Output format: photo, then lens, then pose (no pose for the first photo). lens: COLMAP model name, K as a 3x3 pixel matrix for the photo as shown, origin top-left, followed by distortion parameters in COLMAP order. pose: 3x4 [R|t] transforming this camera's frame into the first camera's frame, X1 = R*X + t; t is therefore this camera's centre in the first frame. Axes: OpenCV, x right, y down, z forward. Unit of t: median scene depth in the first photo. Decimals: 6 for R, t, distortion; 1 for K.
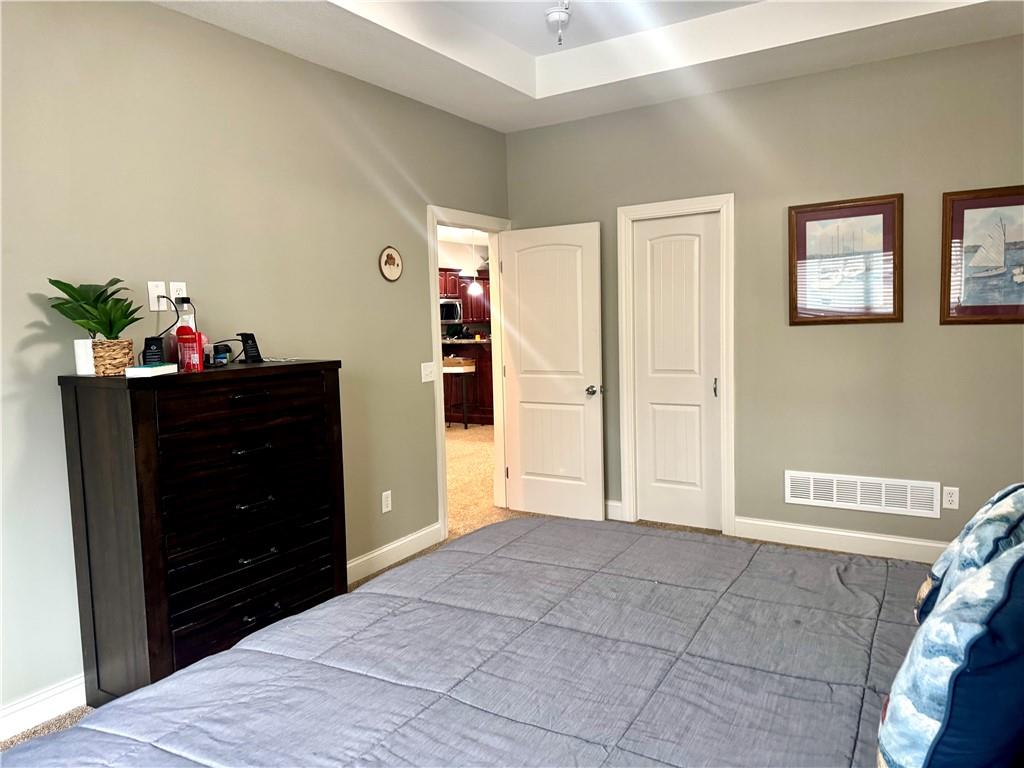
lens RADIAL K [[713.5, 0, 517.2], [0, 713.5, 383.1], [0, 0, 1]] dist [0.090159, -0.113491]
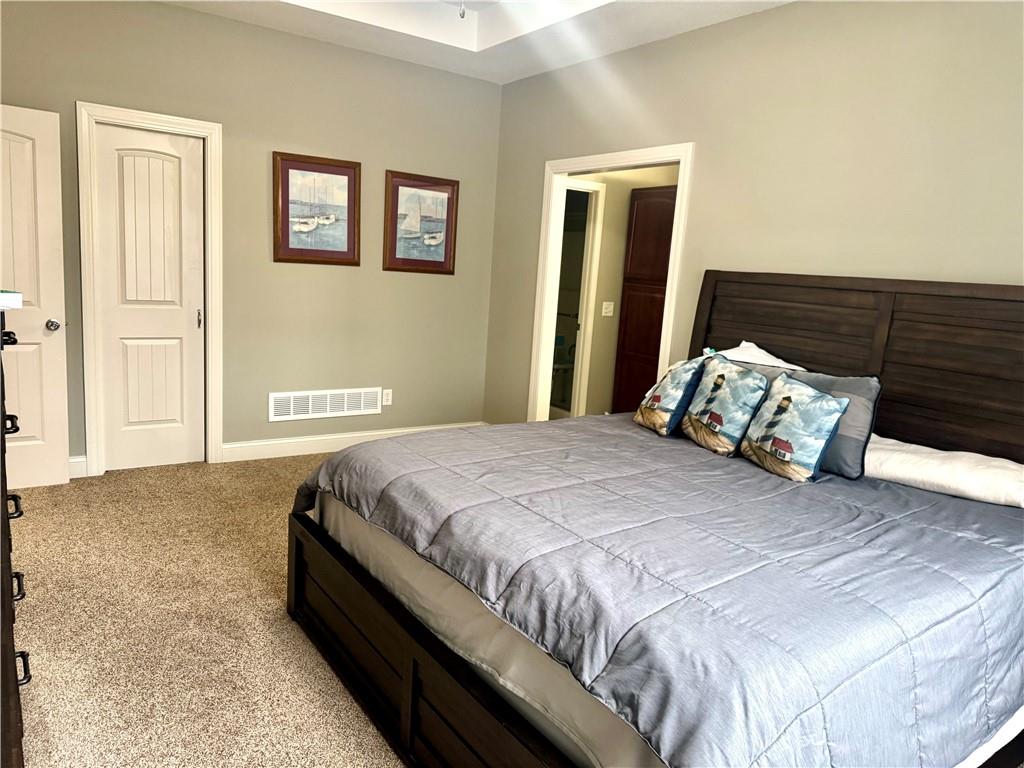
lens RADIAL K [[713.5, 0, 517.2], [0, 713.5, 383.1], [0, 0, 1]] dist [0.090159, -0.113491]
pose [[0.391285, -0.094361, 0.915419, -0.546182], [0.006195, 0.994977, 0.099914, -0.003287], [-0.920249, -0.033424, 0.389904, 0.241238]]
